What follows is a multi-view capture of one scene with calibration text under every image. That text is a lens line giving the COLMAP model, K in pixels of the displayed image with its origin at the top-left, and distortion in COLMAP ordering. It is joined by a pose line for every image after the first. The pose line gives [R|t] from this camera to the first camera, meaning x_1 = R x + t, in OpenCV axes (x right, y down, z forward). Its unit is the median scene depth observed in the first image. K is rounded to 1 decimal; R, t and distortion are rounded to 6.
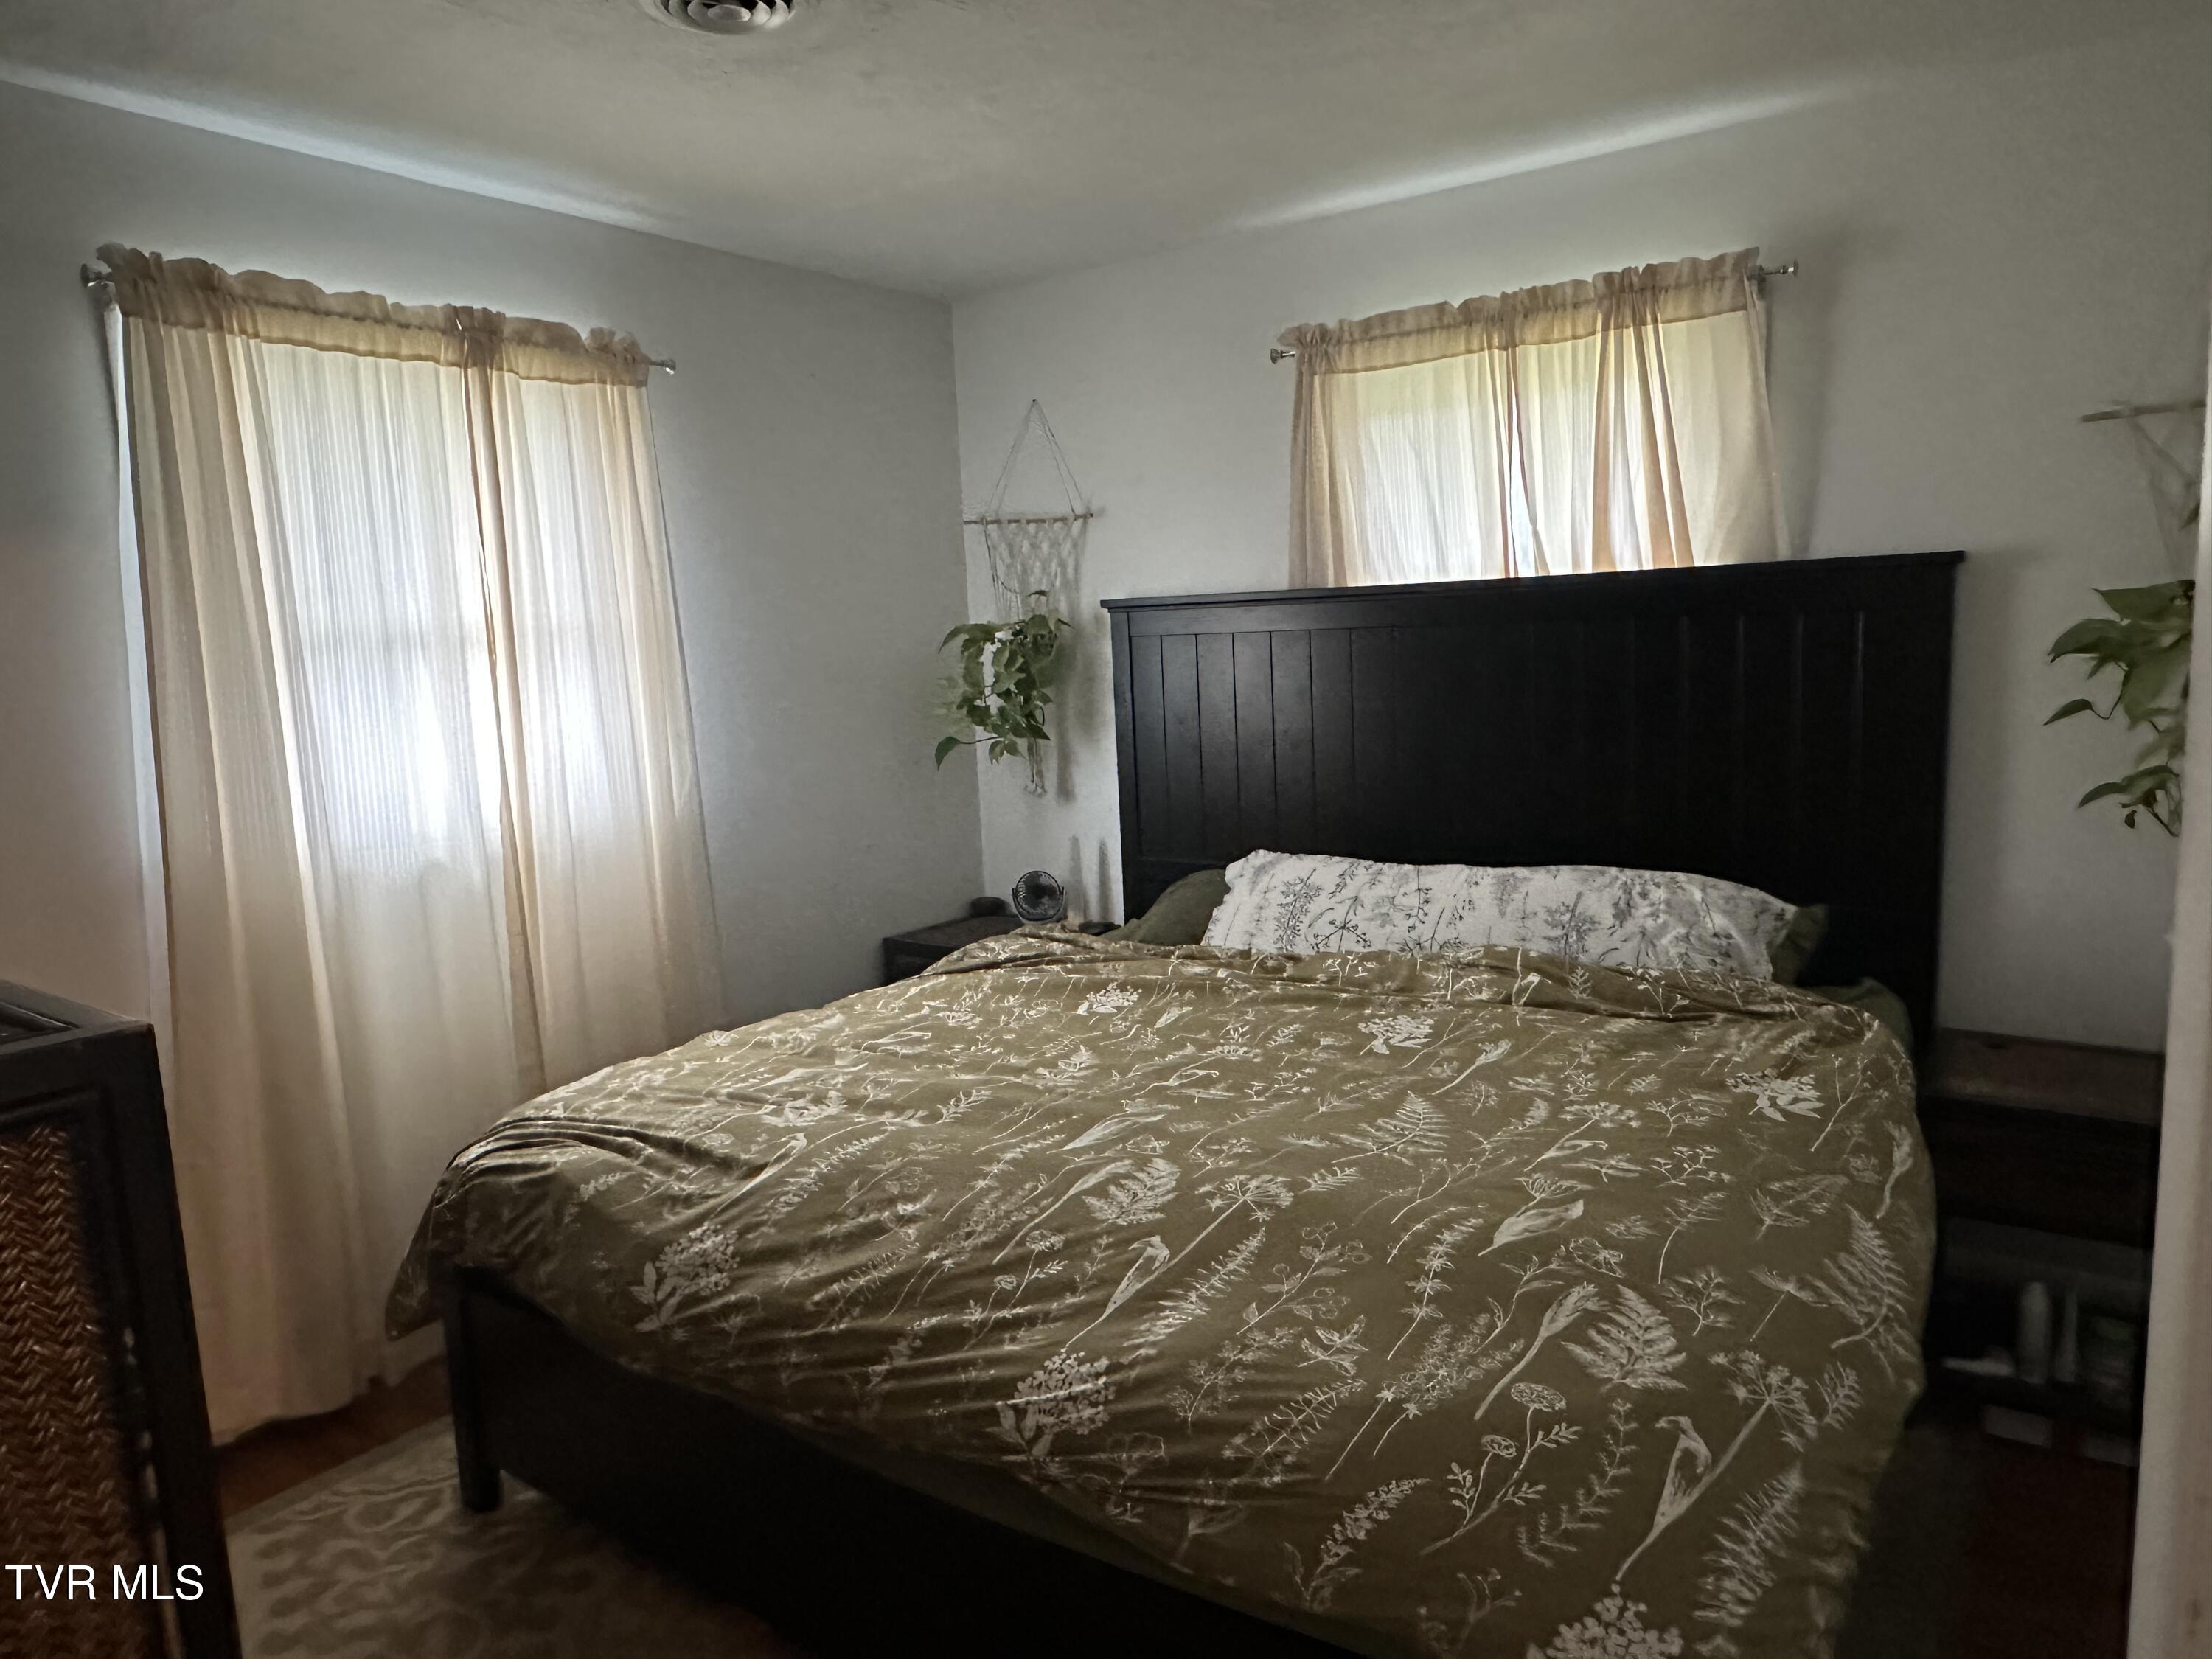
lens RADIAL K [[1422.3, 0, 1105.4], [0, 1422.3, 835.6], [0, 0, 1]] dist [-0.013113, 0.007444]
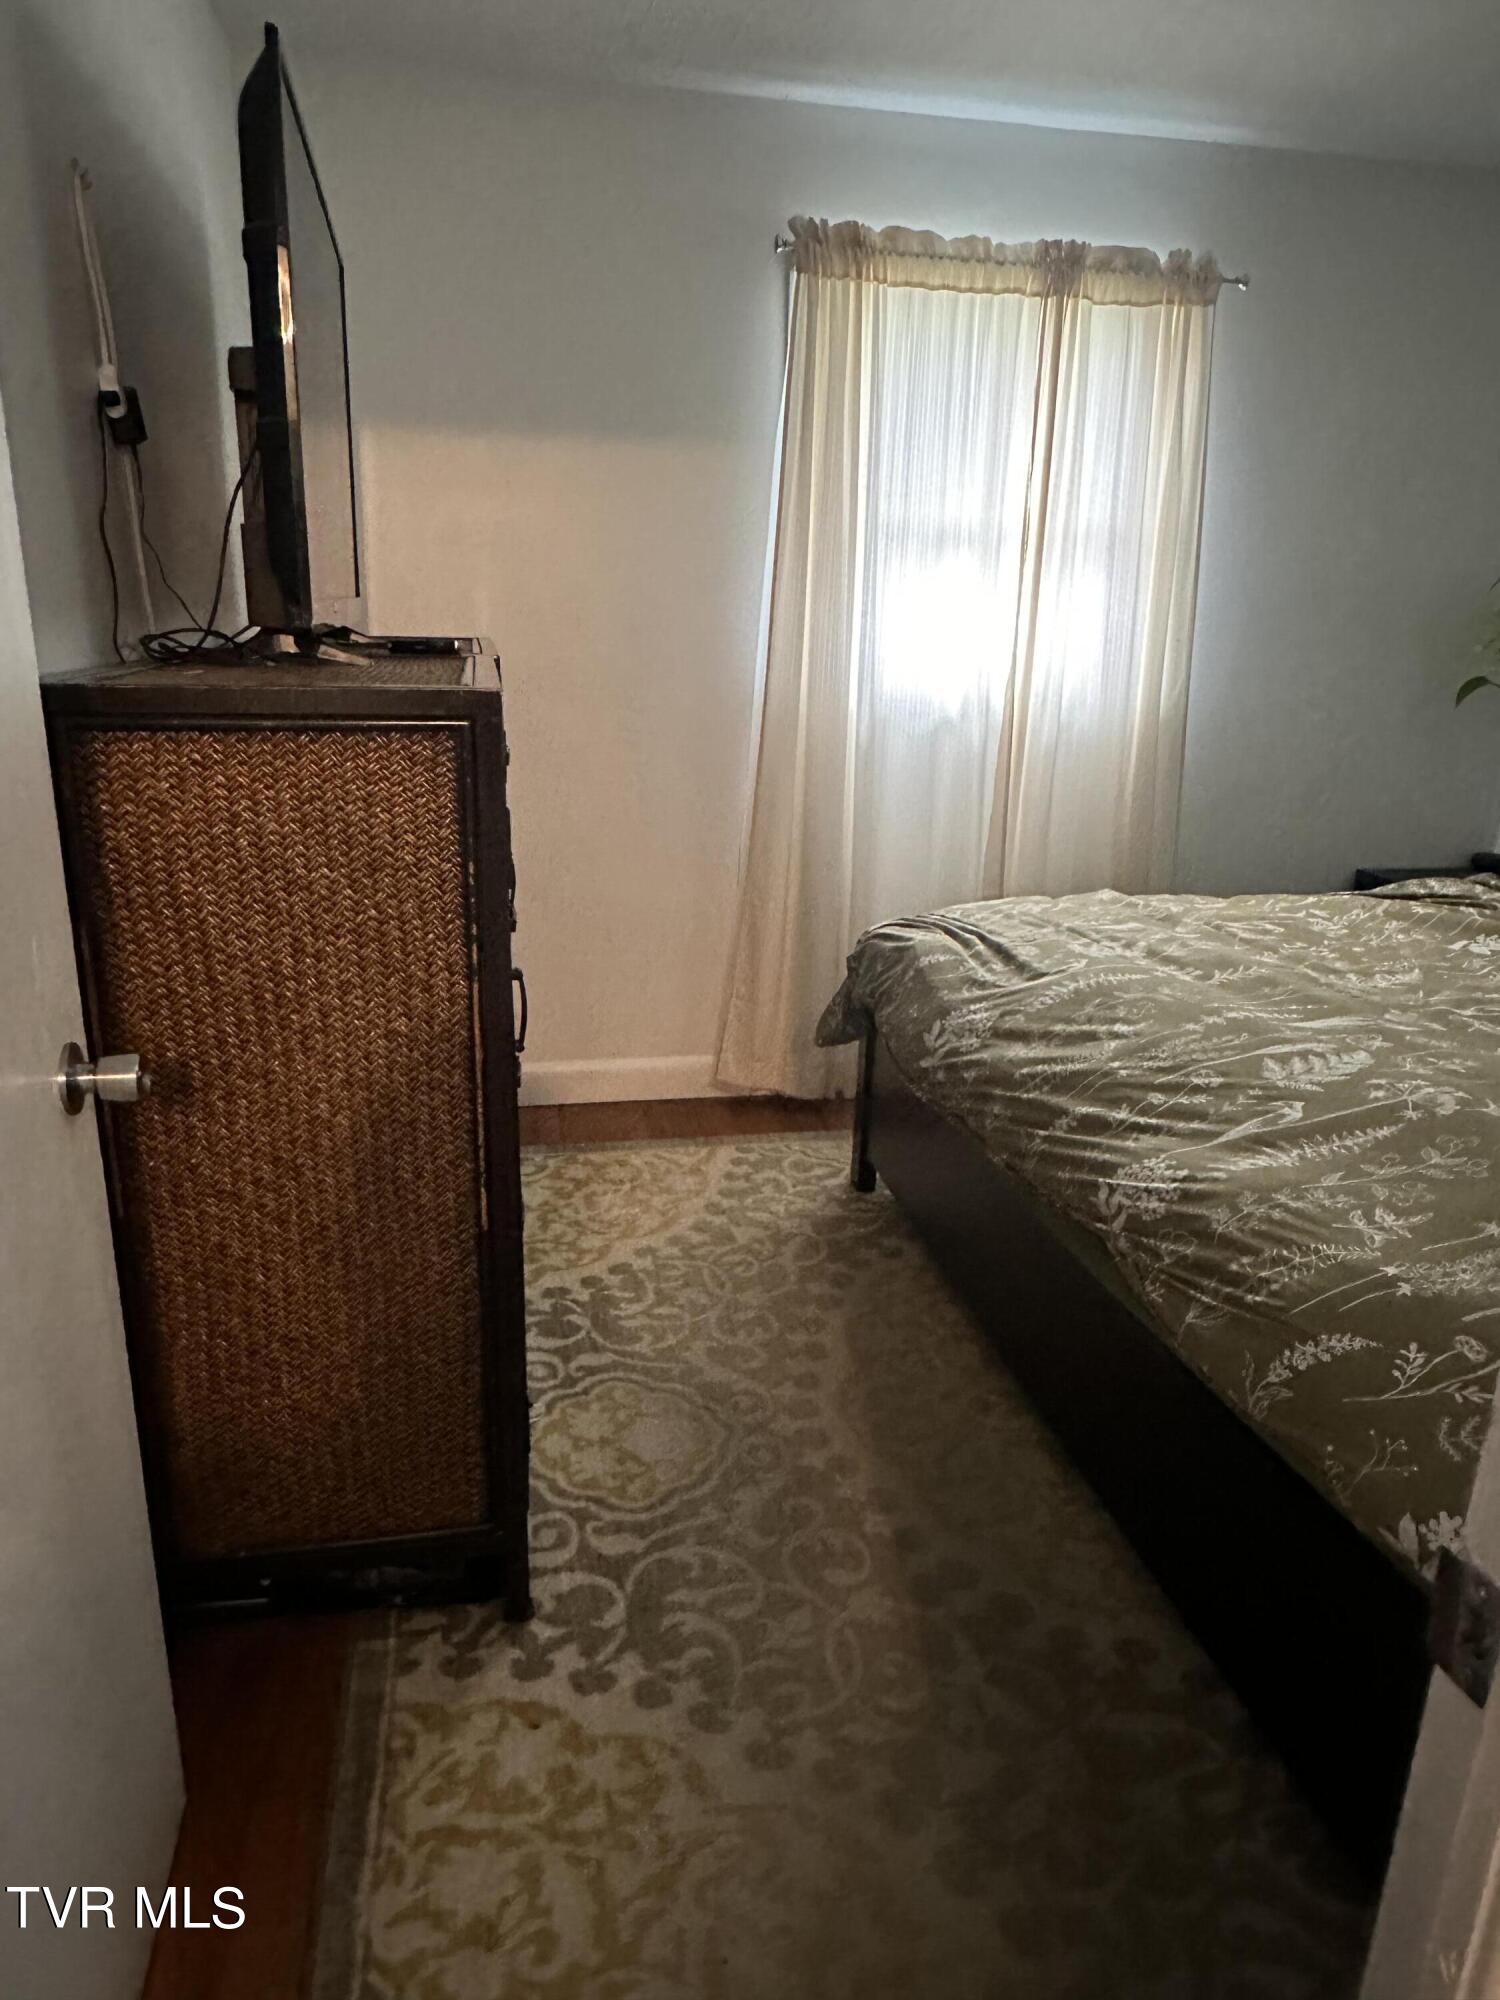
lens RADIAL K [[1286.0, 0, 741.1], [0, 1286.0, 996.8], [0, 0, 1]] dist [-0.013113, 0.007444]
pose [[0.730127, 0.254780, -0.634036, 0.283211], [-0.146903, 0.964718, 0.218494, 0.051673], [0.667334, -0.066387, 0.741794, 0.012642]]
